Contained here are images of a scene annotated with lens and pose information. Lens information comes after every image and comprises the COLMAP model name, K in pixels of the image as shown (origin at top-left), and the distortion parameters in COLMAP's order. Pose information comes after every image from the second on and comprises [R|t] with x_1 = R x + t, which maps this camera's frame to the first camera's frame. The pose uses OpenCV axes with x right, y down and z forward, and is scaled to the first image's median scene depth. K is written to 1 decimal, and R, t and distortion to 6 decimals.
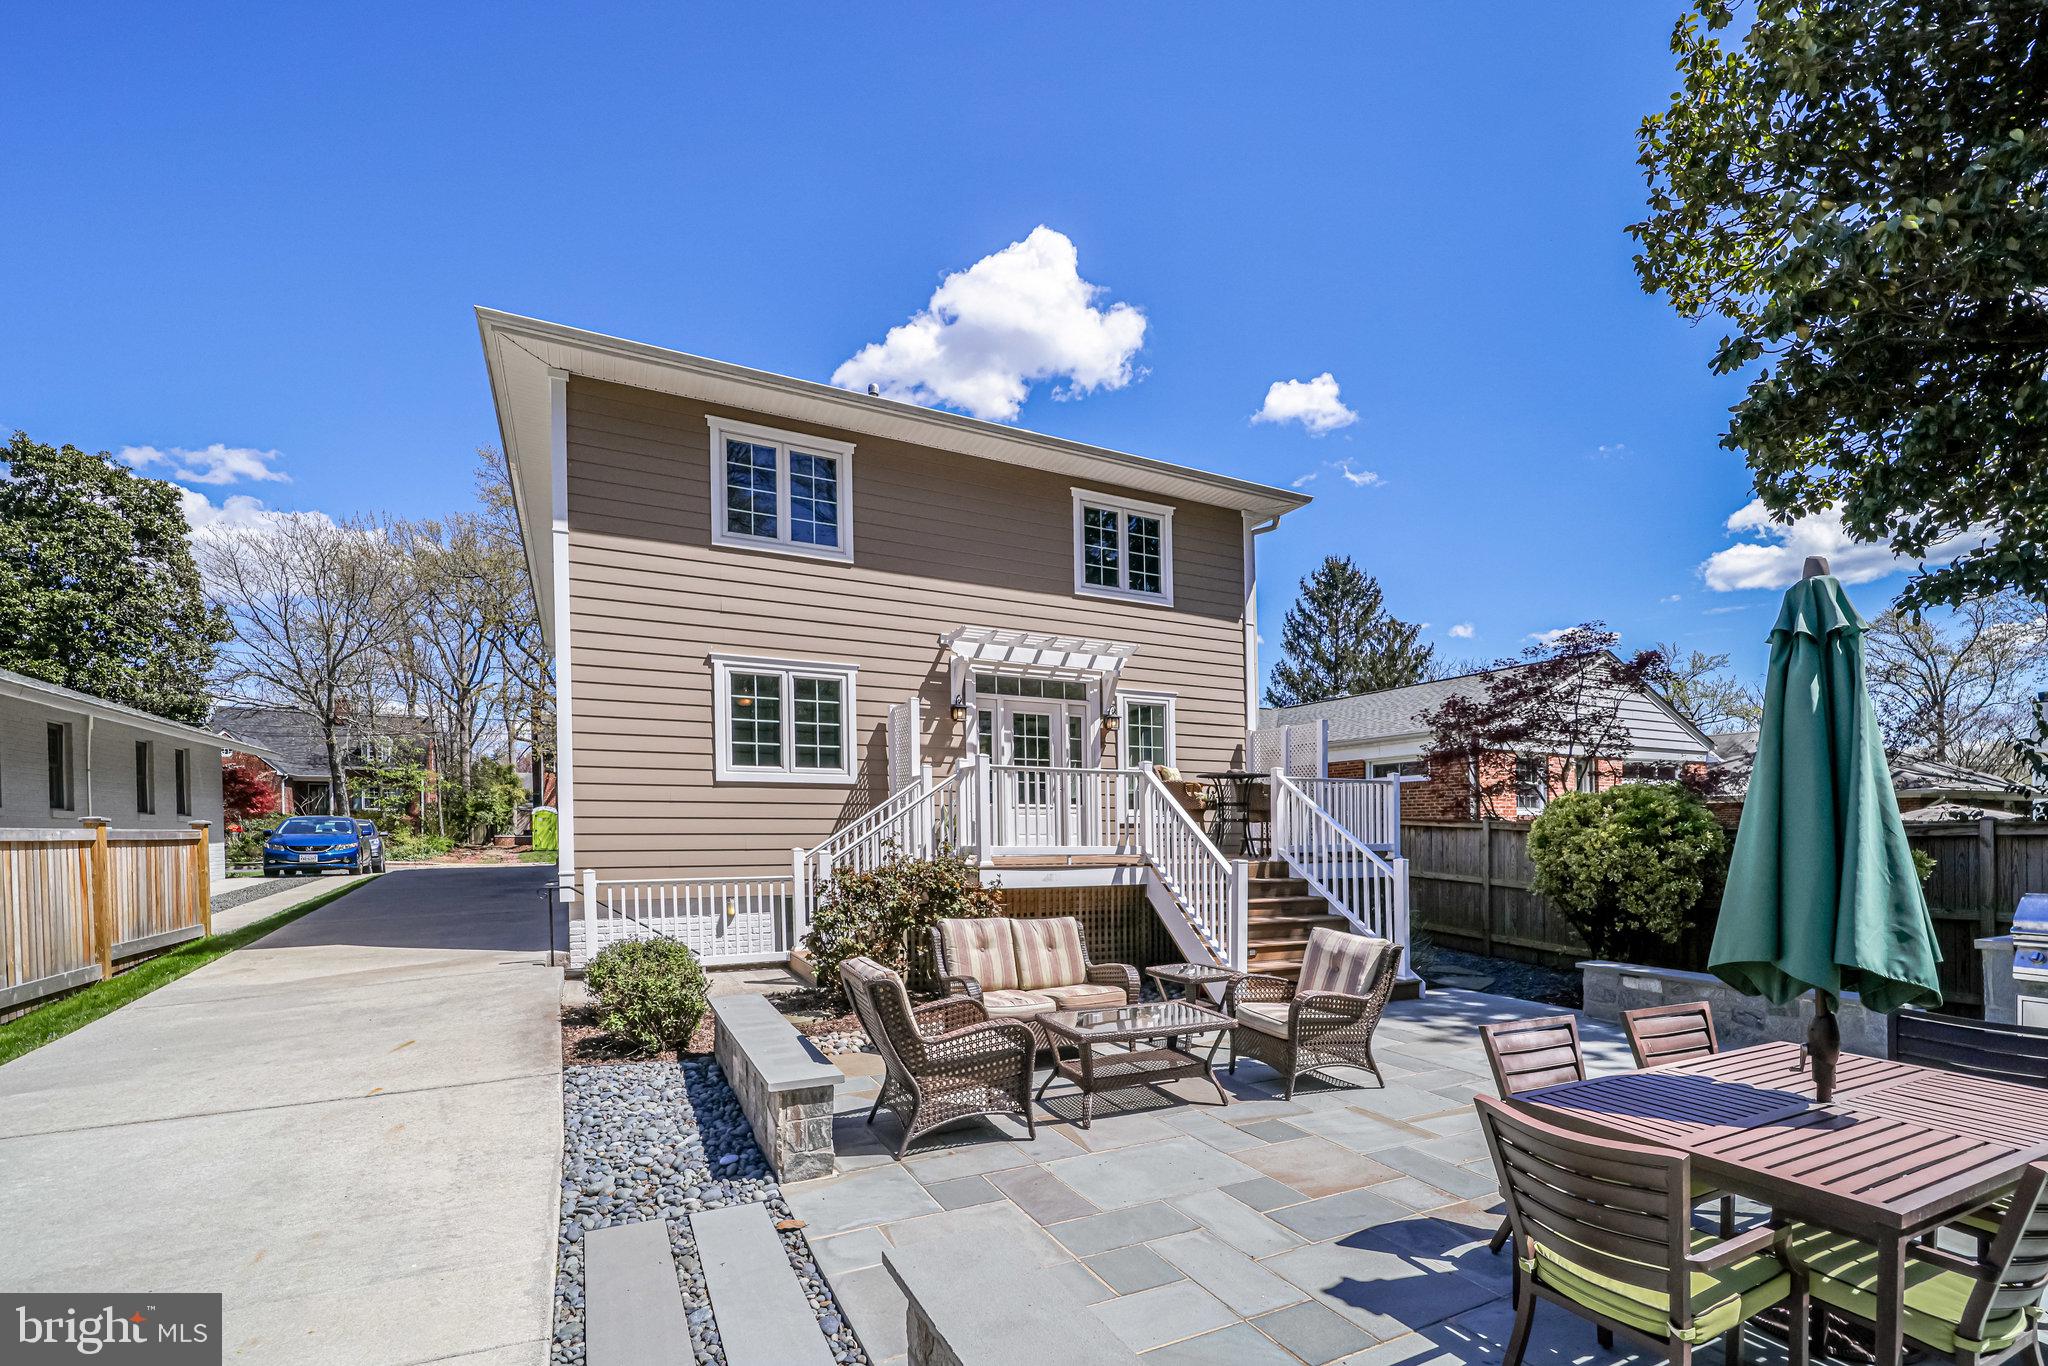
lens RADIAL K [[882.1, 0, 1007.1], [0, 882.1, 818.2], [0, 0, 1]] dist [-0.011457, -0.001241]
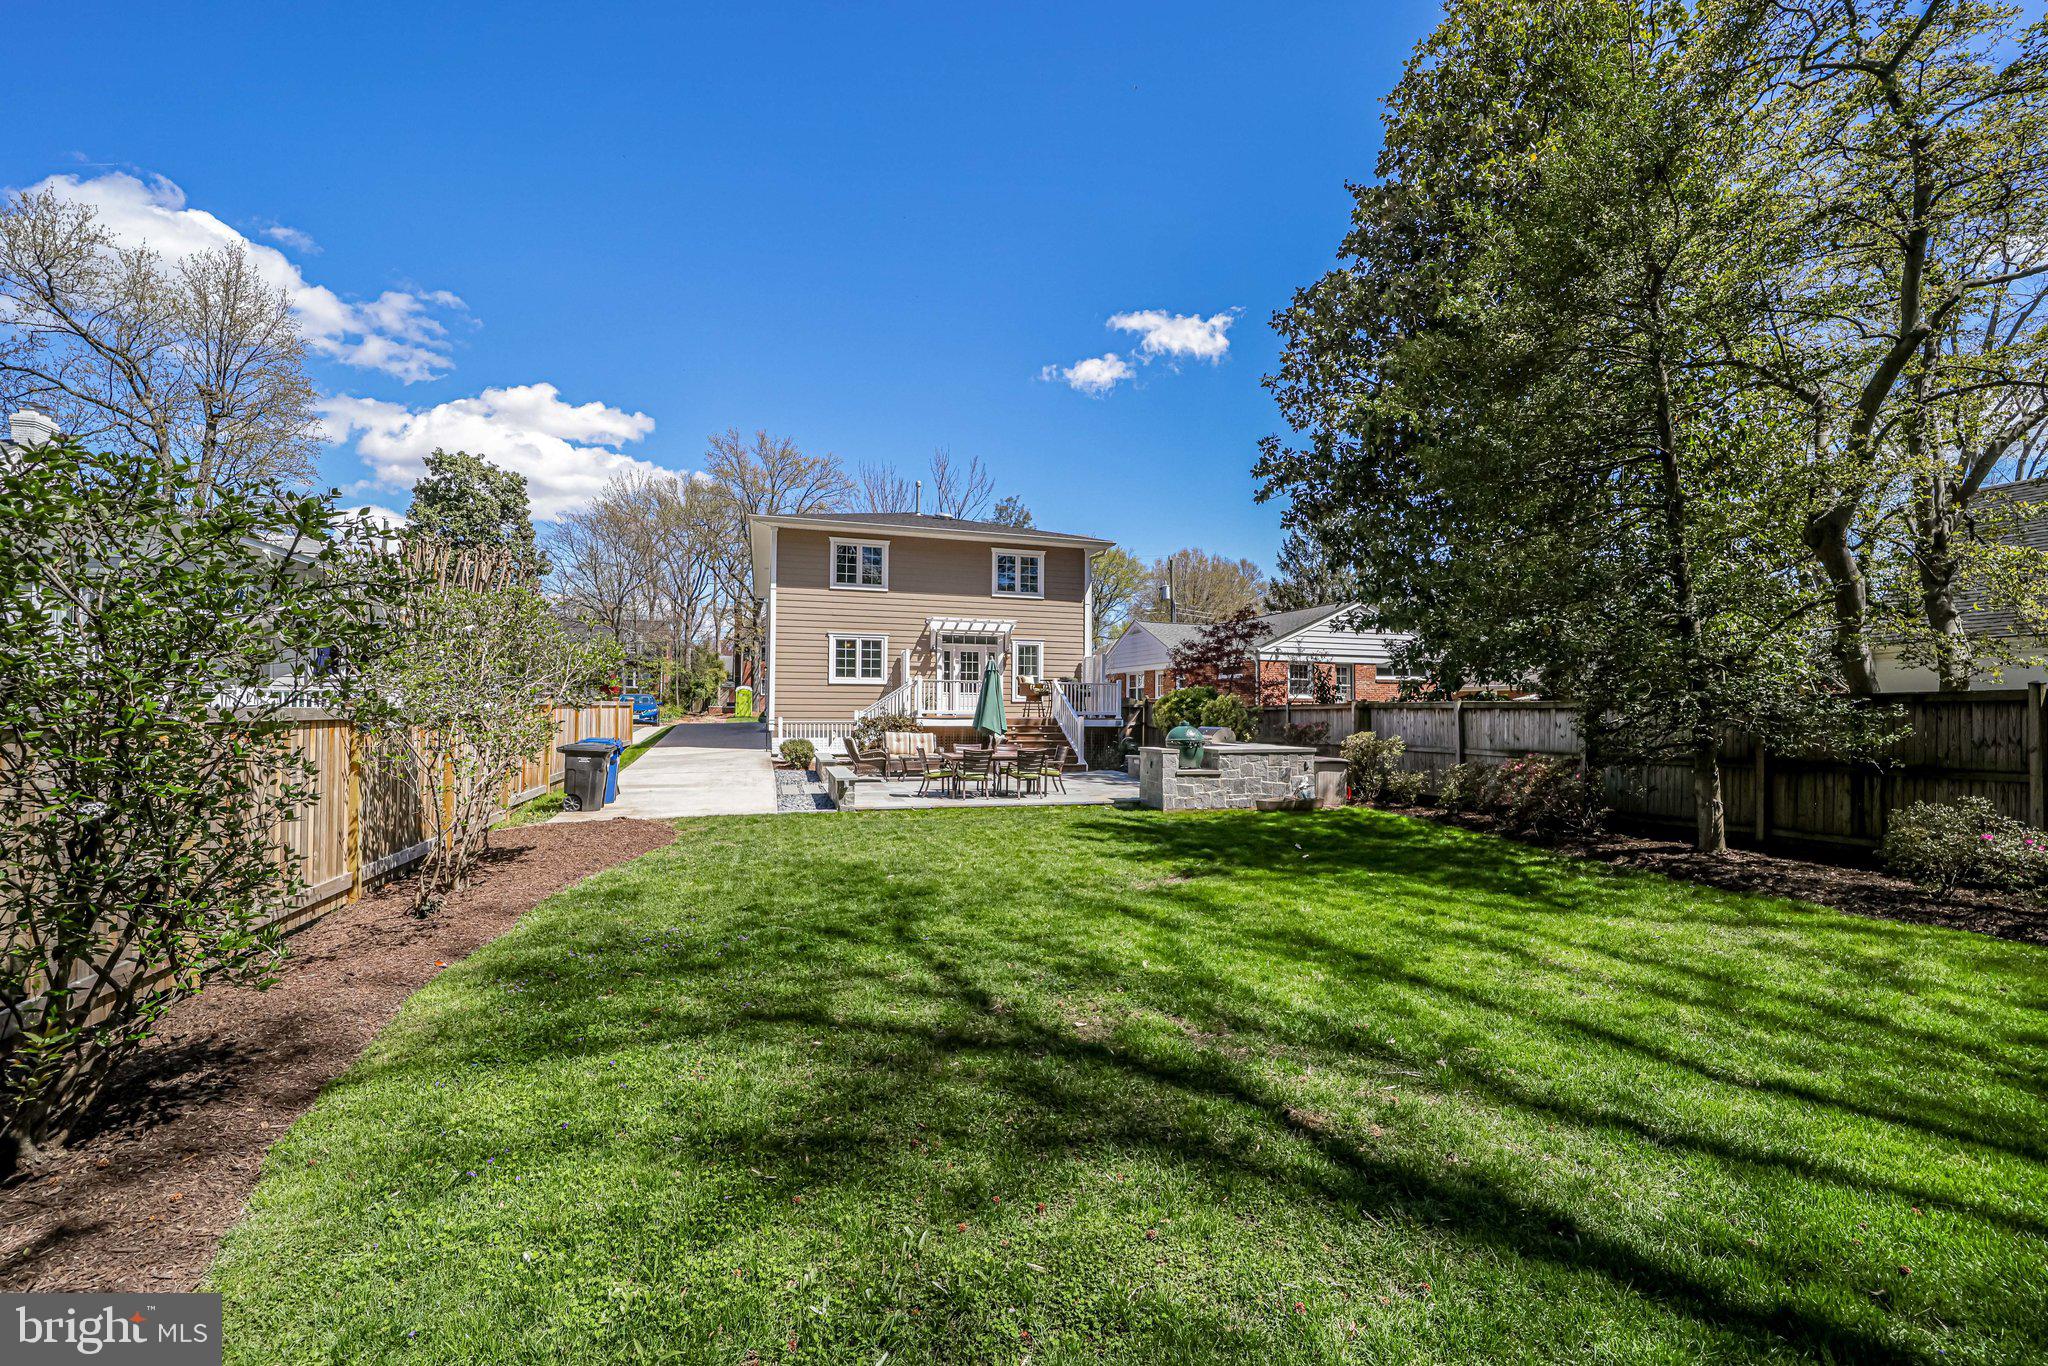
lens RADIAL K [[824.1, 0, 1024.5], [0, 824.1, 637.2], [0, 0, 1]] dist [-0.012734, -0.000189]
pose [[0.989447, -0.004283, -0.144834, 0.509018], [-0.005674, 0.997651, -0.068266, -0.015401], [0.144786, 0.068367, 0.987098, -1.125506]]
